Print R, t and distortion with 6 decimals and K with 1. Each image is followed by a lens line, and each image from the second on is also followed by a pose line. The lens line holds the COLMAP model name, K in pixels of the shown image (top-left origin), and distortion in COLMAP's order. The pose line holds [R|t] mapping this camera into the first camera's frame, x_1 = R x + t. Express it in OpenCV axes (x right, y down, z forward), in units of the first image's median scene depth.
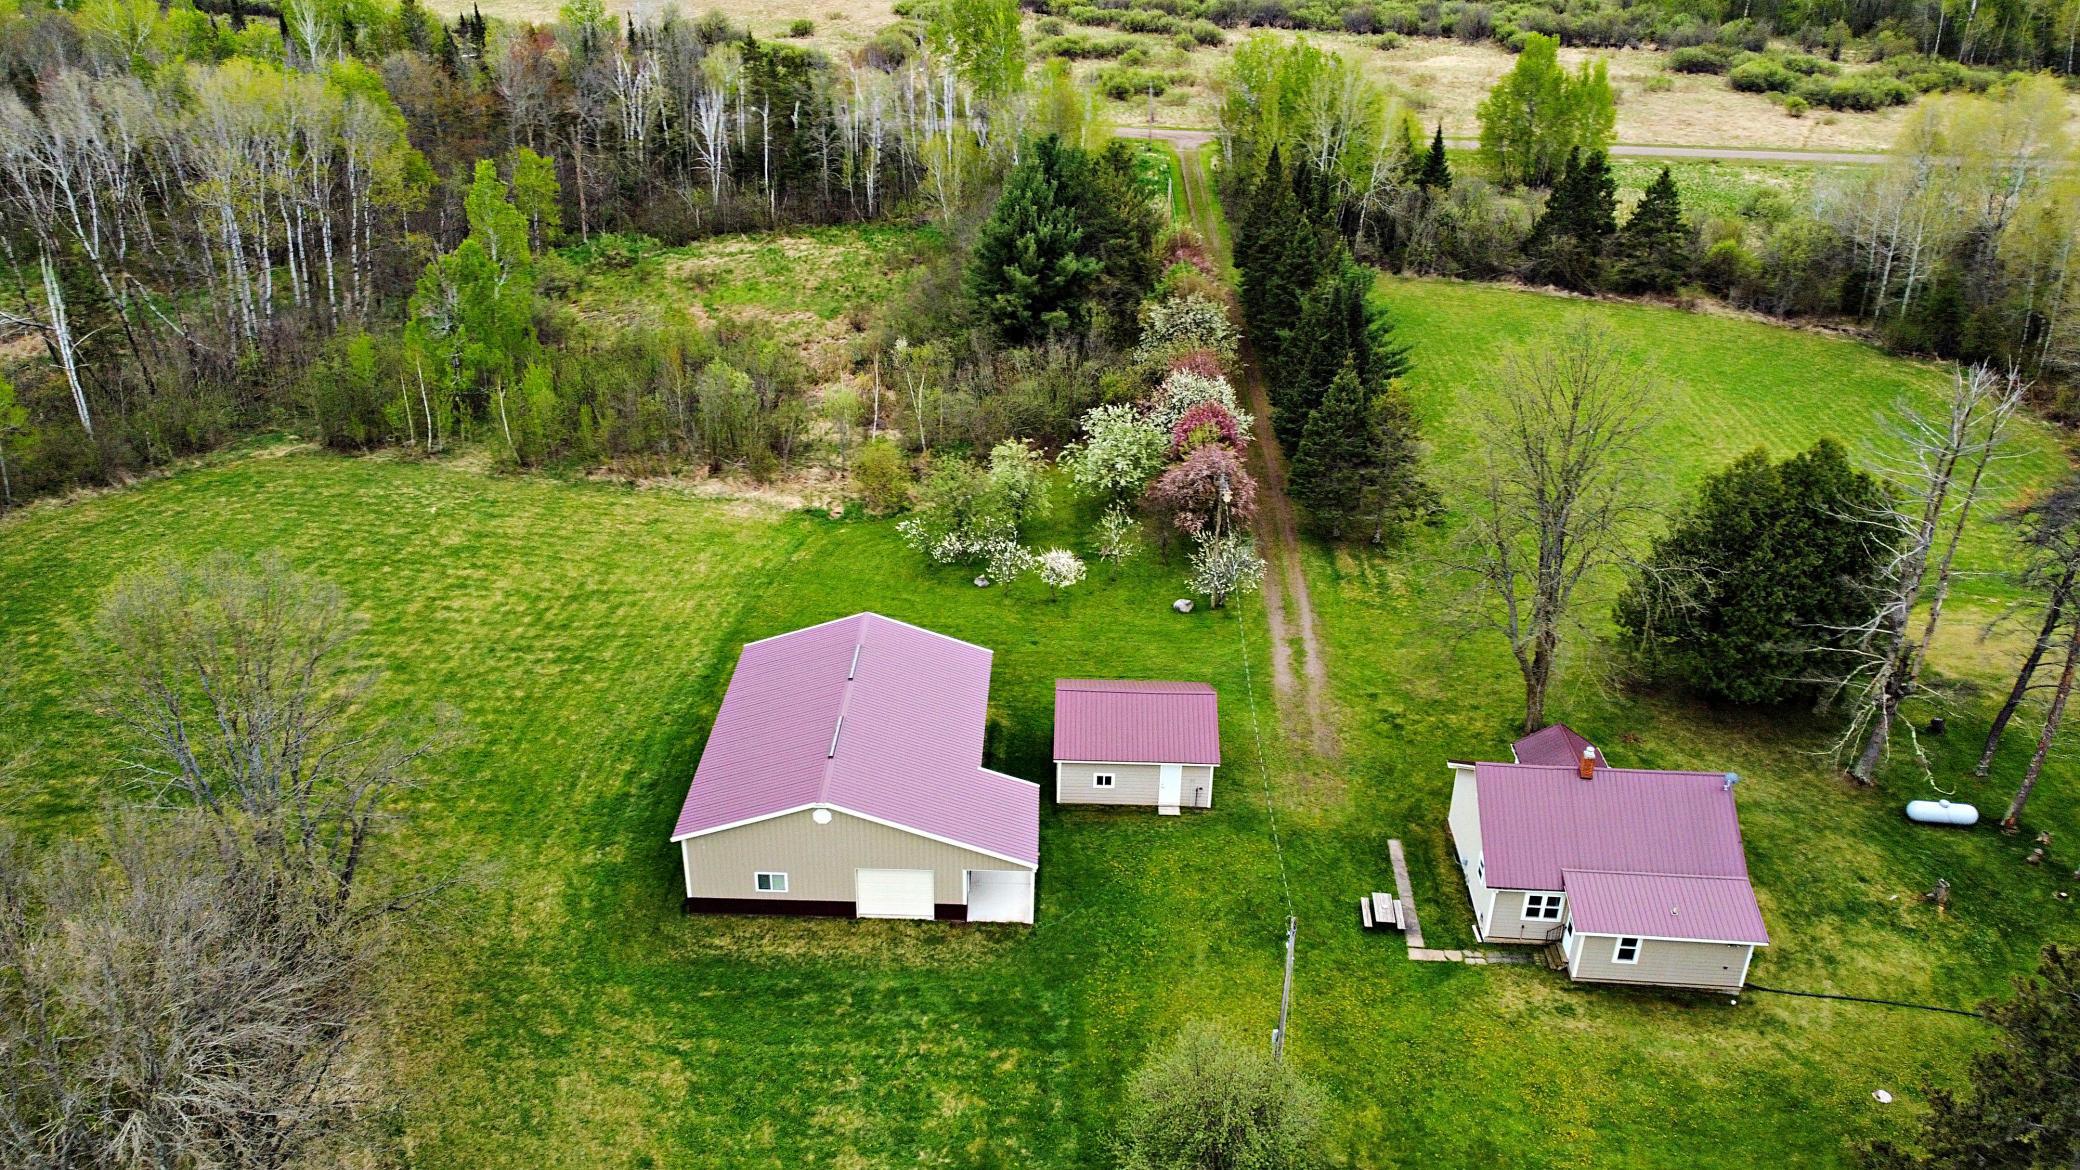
lens RADIAL K [[1578.7, 0, 1019.9], [0, 1578.7, 578.1], [0, 0, 1]] dist [-0.013836, 0.015393]
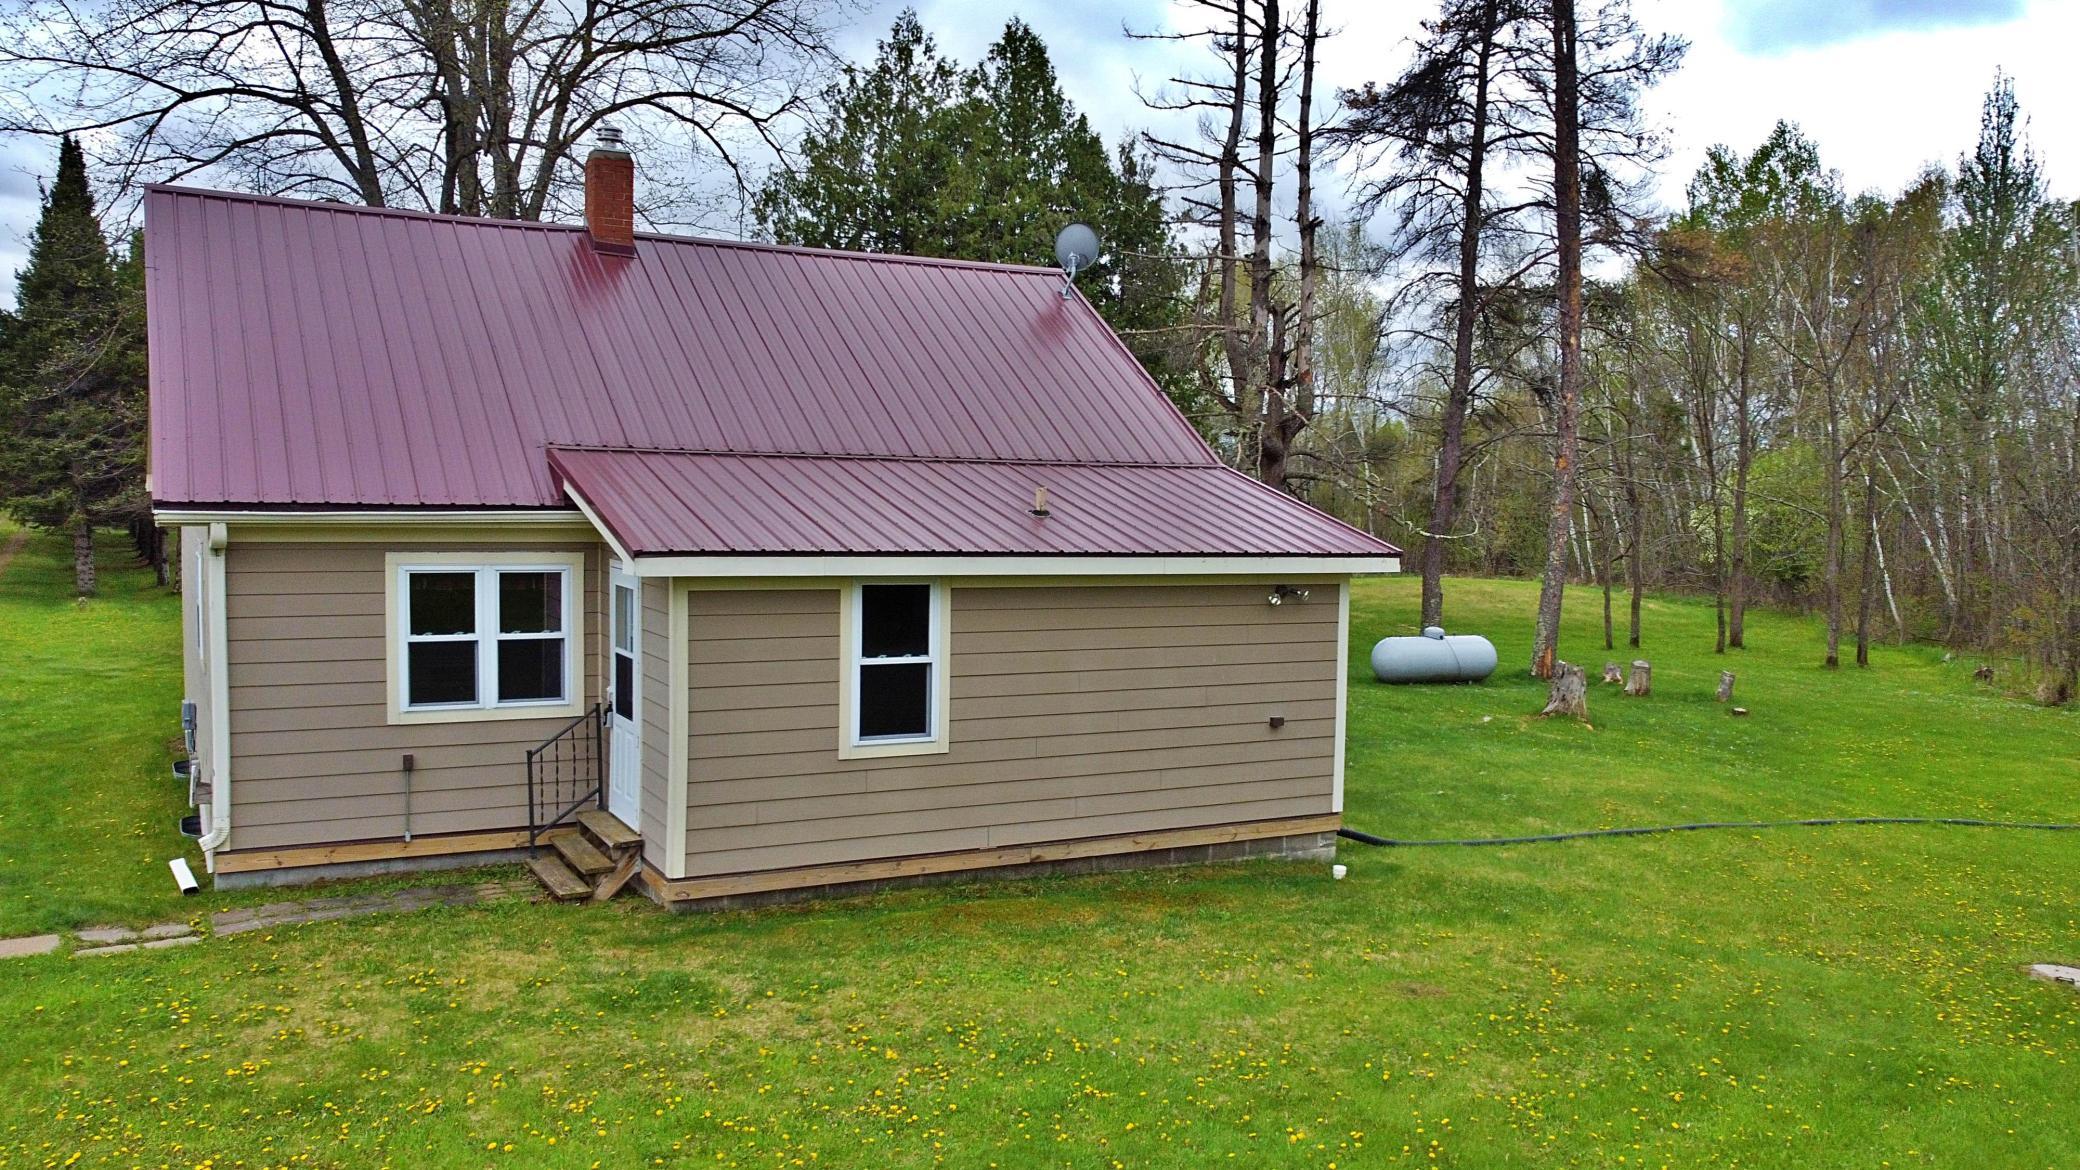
lens RADIAL K [[1578.7, 0, 1039.2], [0, 1578.7, 588.2], [0, 0, 1]] dist [-0.013836, 0.015393]
pose [[0.834106, -0.027624, 0.550912, 0.163978], [0.251930, 0.907571, -0.335926, 0.172250], [-0.490712, 0.418989, 0.763970, 0.472579]]
